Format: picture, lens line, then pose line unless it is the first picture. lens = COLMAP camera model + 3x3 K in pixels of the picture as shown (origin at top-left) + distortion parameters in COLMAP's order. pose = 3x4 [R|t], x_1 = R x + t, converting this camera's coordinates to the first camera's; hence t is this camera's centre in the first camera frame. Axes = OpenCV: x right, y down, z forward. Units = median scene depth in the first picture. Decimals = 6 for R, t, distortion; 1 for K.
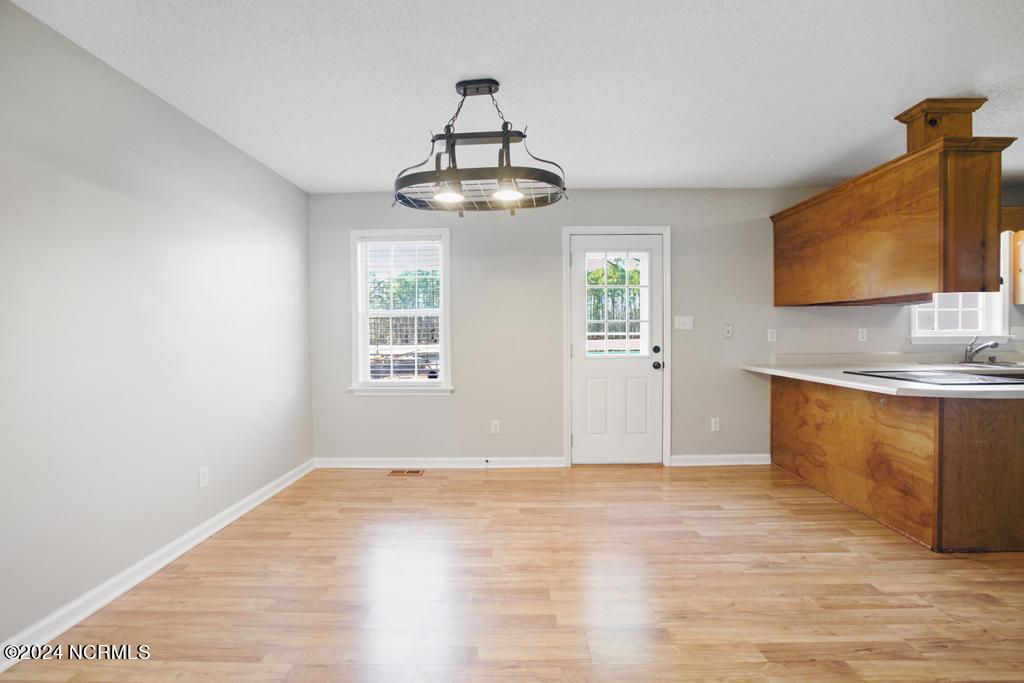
lens RADIAL K [[466.8, 0, 516.3], [0, 466.8, 342.9], [0, 0, 1]] dist [-0.050150, 0.016955]
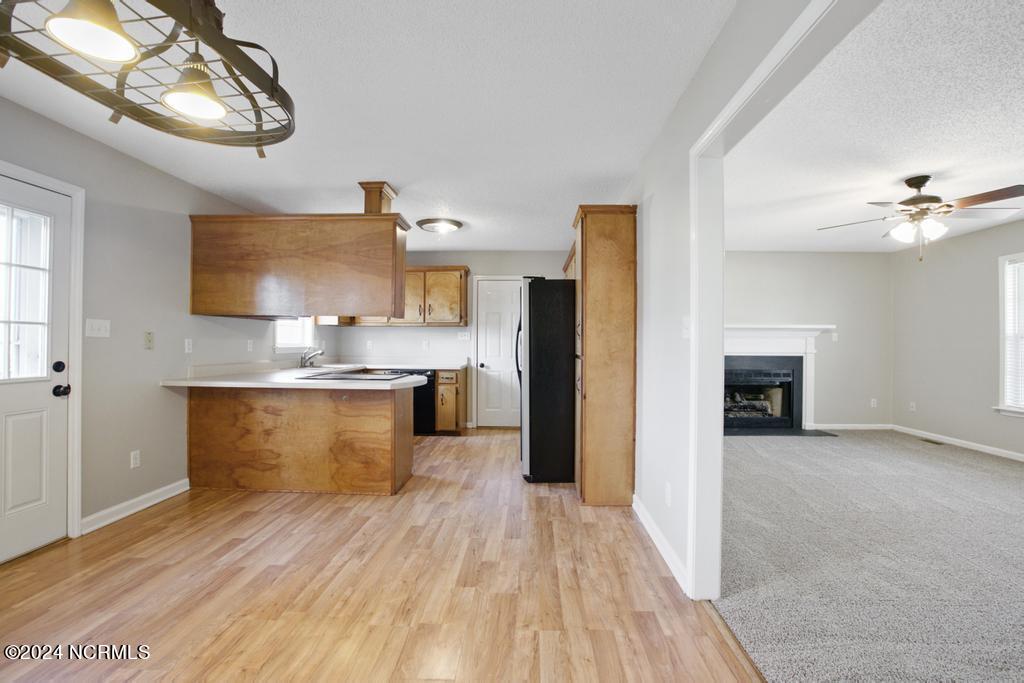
lens RADIAL K [[466.8, 0, 516.3], [0, 466.8, 342.9], [0, 0, 1]] dist [-0.050150, 0.016955]
pose [[0.021200, 0.009191, 0.999733, -0.369259], [0.015043, 0.999842, -0.009511, -0.004482], [-0.999662, 0.015241, 0.021058, 0.376874]]
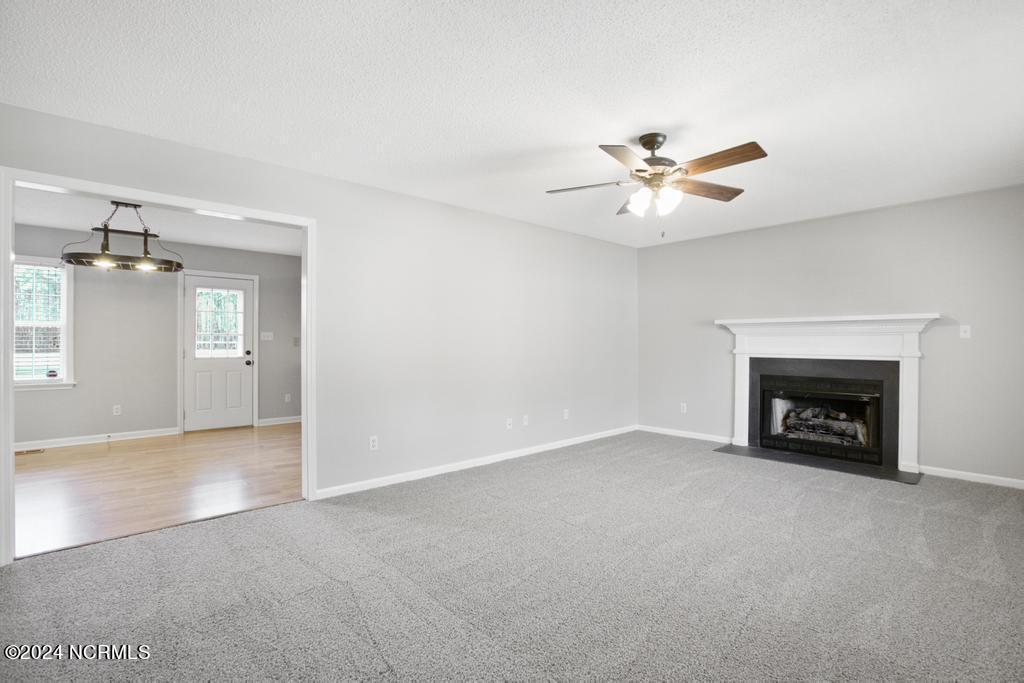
lens RADIAL K [[466.8, 0, 516.3], [0, 466.8, 342.9], [0, 0, 1]] dist [-0.050150, 0.016955]
pose [[0.729992, 0.010247, 0.683379, -0.113702], [0.004329, 0.999798, -0.019617, 0.017453], [-0.683442, 0.017279, 0.729800, -0.857888]]
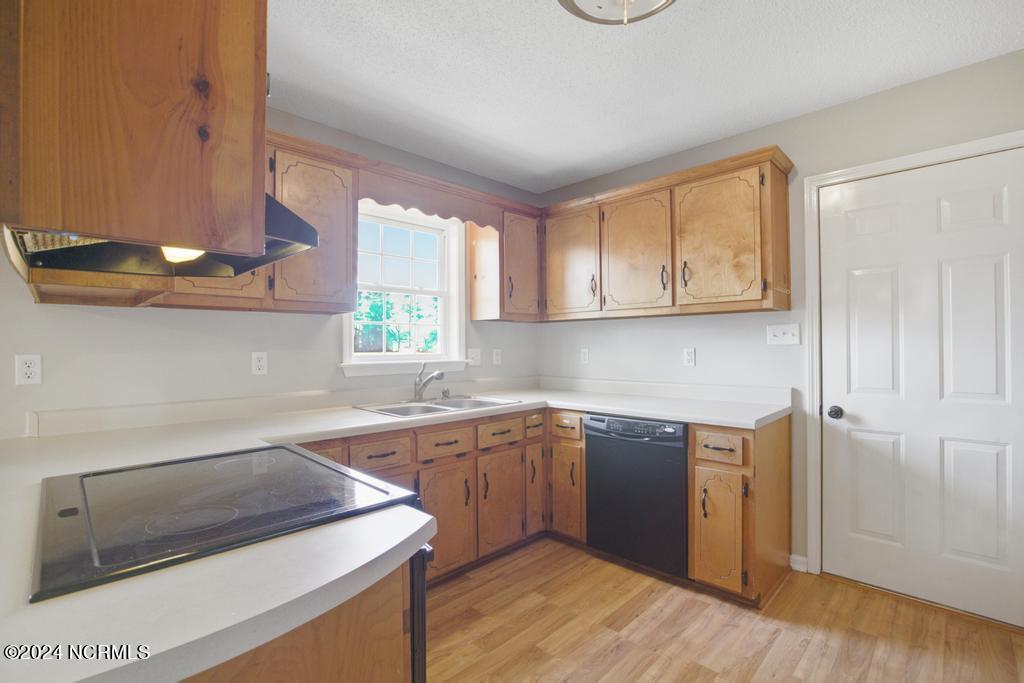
lens RADIAL K [[466.8, 0, 516.3], [0, 466.8, 342.9], [0, 0, 1]] dist [-0.050150, 0.016955]
pose [[0.690372, 0.010031, 0.723385, 0.636738], [0.014954, 0.999492, -0.028131, -0.024807], [-0.723300, 0.030239, 0.689872, 0.425659]]
